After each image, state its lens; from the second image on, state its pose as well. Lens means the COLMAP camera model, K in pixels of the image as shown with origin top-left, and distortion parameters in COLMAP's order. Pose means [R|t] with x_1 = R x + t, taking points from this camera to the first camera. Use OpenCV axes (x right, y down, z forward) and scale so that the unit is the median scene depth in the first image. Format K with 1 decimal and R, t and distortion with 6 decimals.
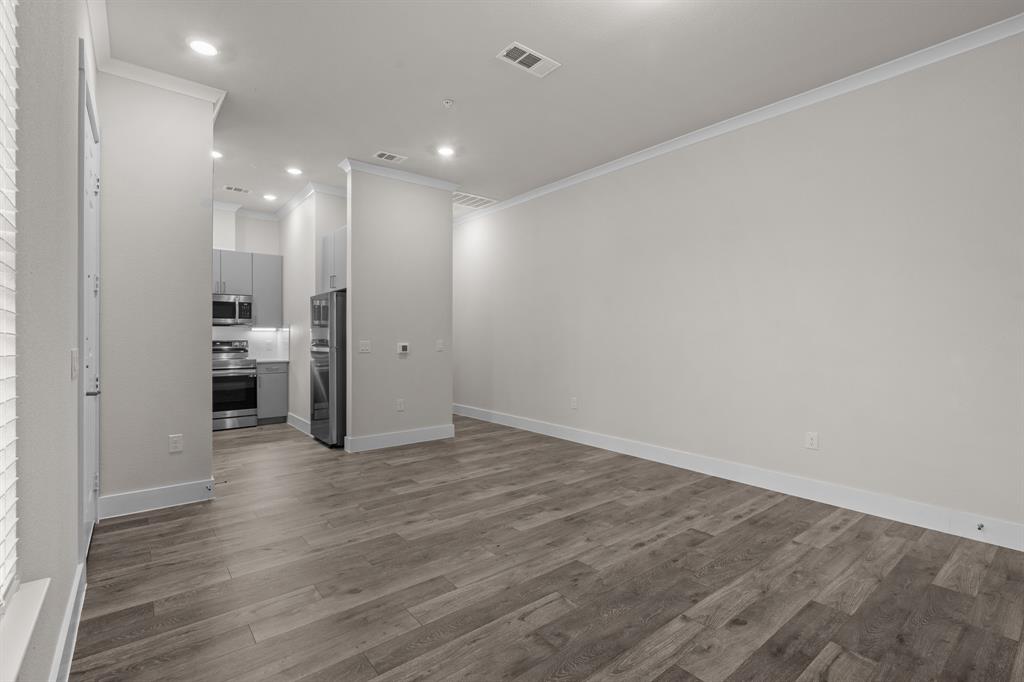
lens RADIAL K [[472.3, 0, 506.2], [0, 472.3, 330.9], [0, 0, 1]] dist [-0.007222, 0.003142]
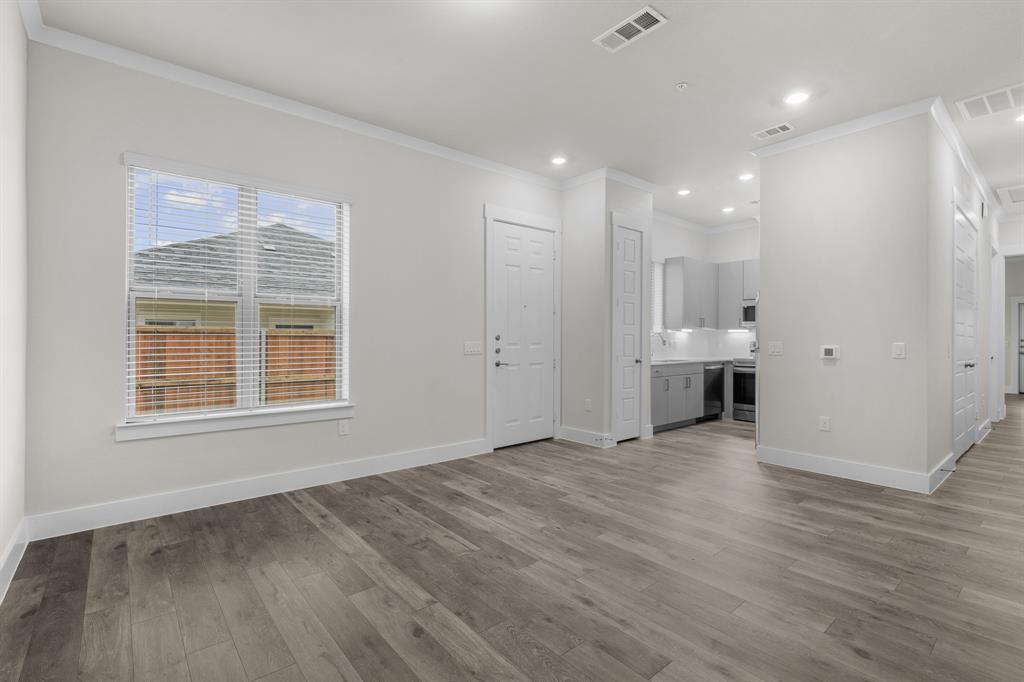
lens RADIAL K [[472.3, 0, 497.8], [0, 472.3, 342.7], [0, 0, 1]] dist [-0.007222, 0.003142]
pose [[0.006226, 0.012854, -0.999898, 0.908379], [0.009504, 0.999871, 0.012912, 0.009378], [0.999935, -0.009584, 0.006103, 0.727145]]
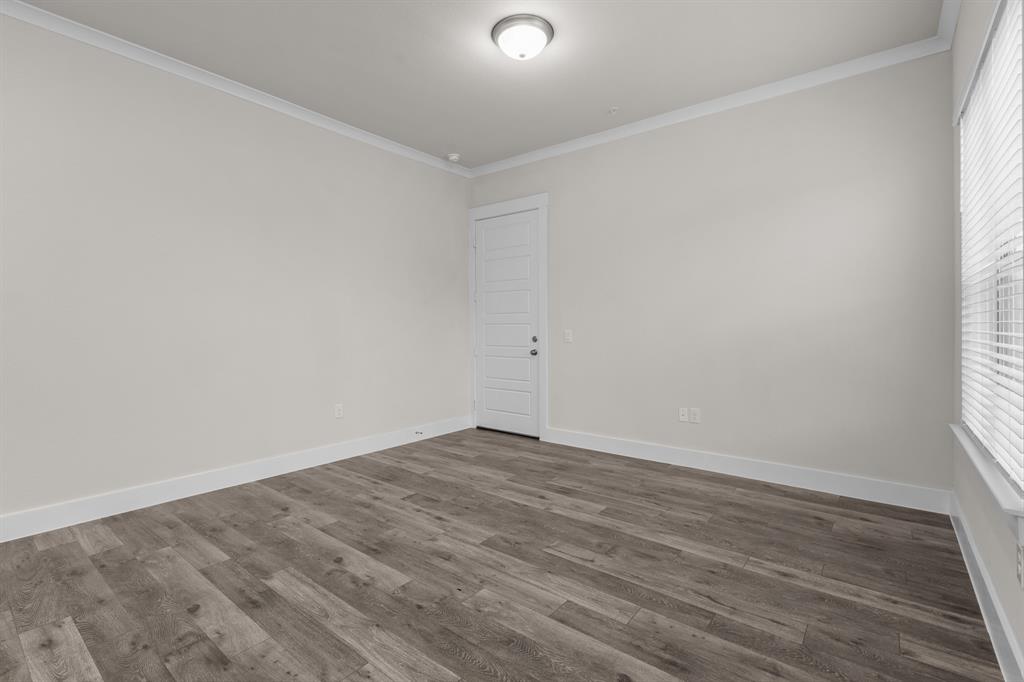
lens RADIAL K [[472.3, 0, 505.6], [0, 472.3, 344.0], [0, 0, 1]] dist [-0.007222, 0.003142]
pose [[-0.223413, -0.041157, 0.973855, -0.668769], [-0.009013, 0.999153, 0.040158, 0.009974], [-0.974682, 0.000195, -0.223595, 0.935044]]
